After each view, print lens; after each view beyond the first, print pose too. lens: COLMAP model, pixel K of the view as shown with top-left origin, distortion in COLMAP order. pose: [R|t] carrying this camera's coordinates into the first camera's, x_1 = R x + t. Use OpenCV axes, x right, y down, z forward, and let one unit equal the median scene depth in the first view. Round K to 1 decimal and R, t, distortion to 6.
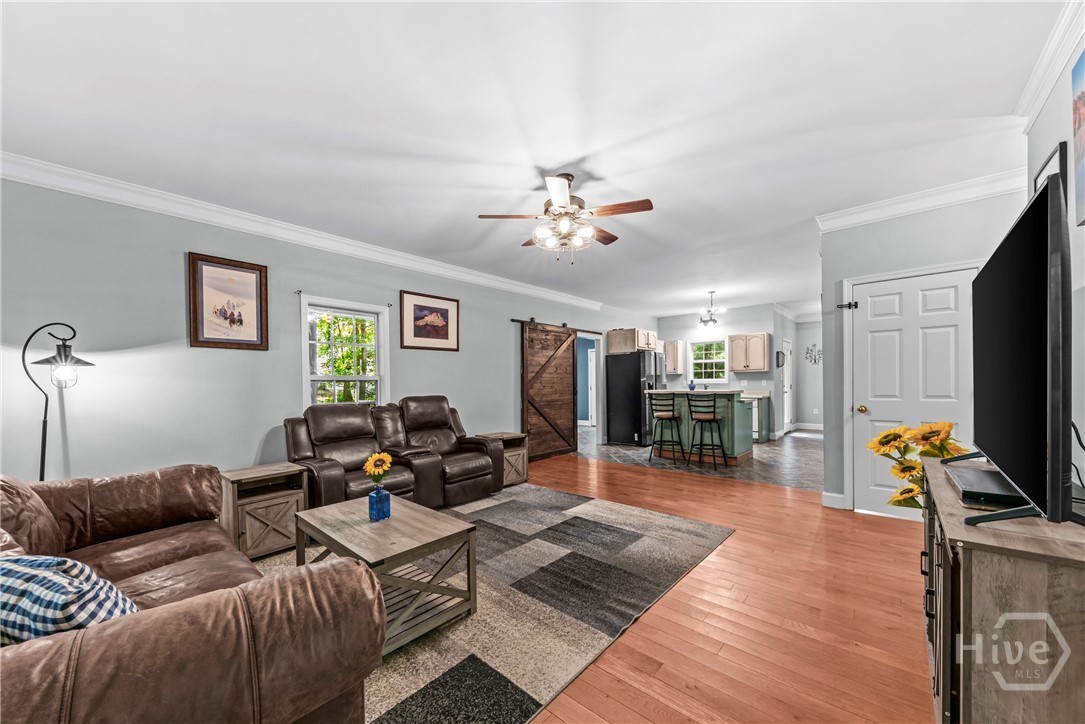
lens RADIAL K [[389.7, 0, 538.2], [0, 389.7, 388.8], [0, 0, 1]] dist [0.001586, -0.000148]
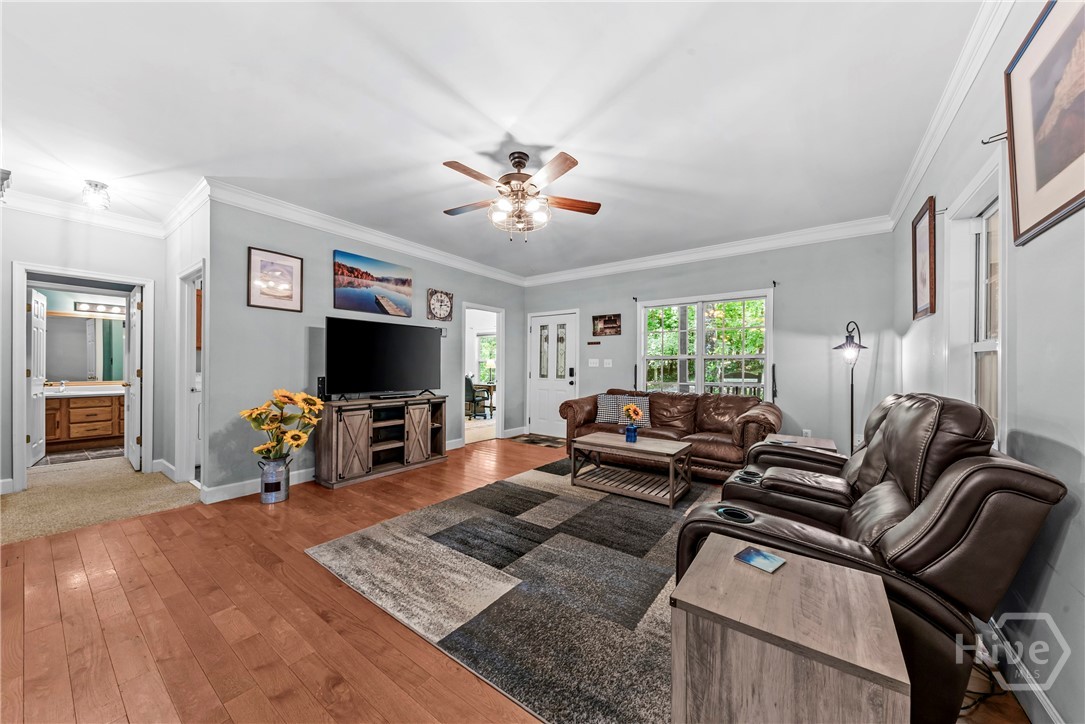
lens RADIAL K [[375.0, 0, 547.9], [0, 375.0, 366.3], [0, 0, 1]] dist [0.000745, -0.000039]
pose [[-0.994267, 0.010099, -0.106446, 0.063927], [0.008021, 0.999769, 0.019939, -0.016596], [0.106623, 0.018971, -0.994119, 1.269784]]
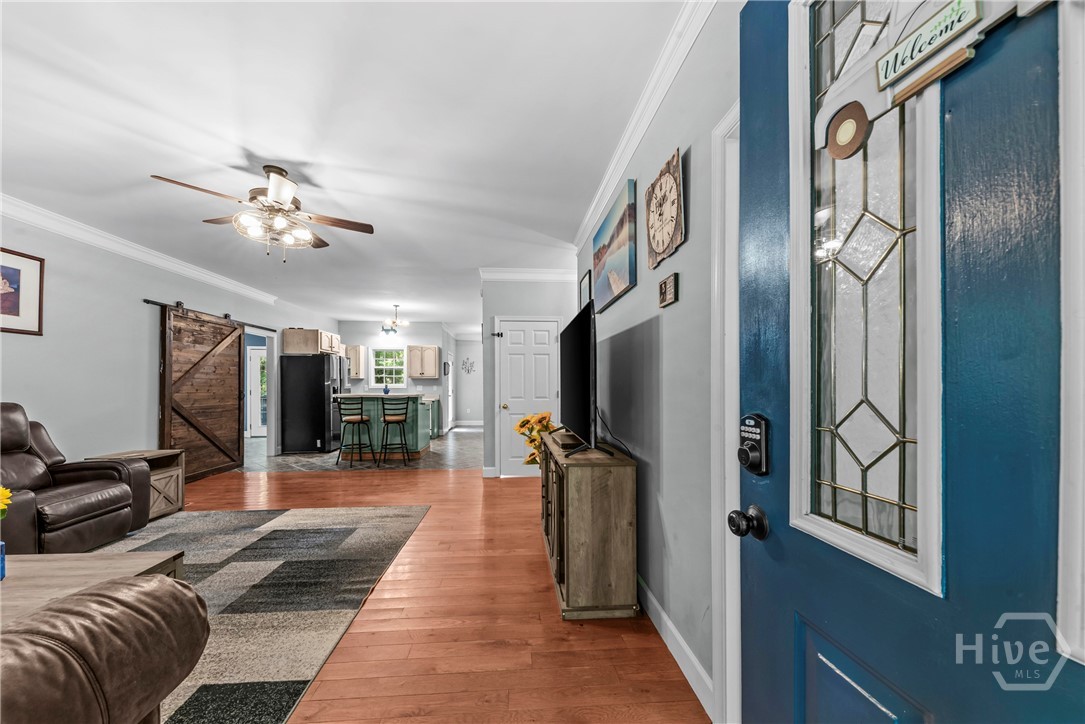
lens RADIAL K [[386.3, 0, 536.4], [0, 386.3, 386.6], [0, 0, 1]] dist [-0.000252, -0.000094]
pose [[0.690982, 0.012457, 0.722764, -0.109449], [0.000572, 0.999842, -0.017779, 0.002824], [-0.722872, 0.012698, 0.690866, -0.068450]]
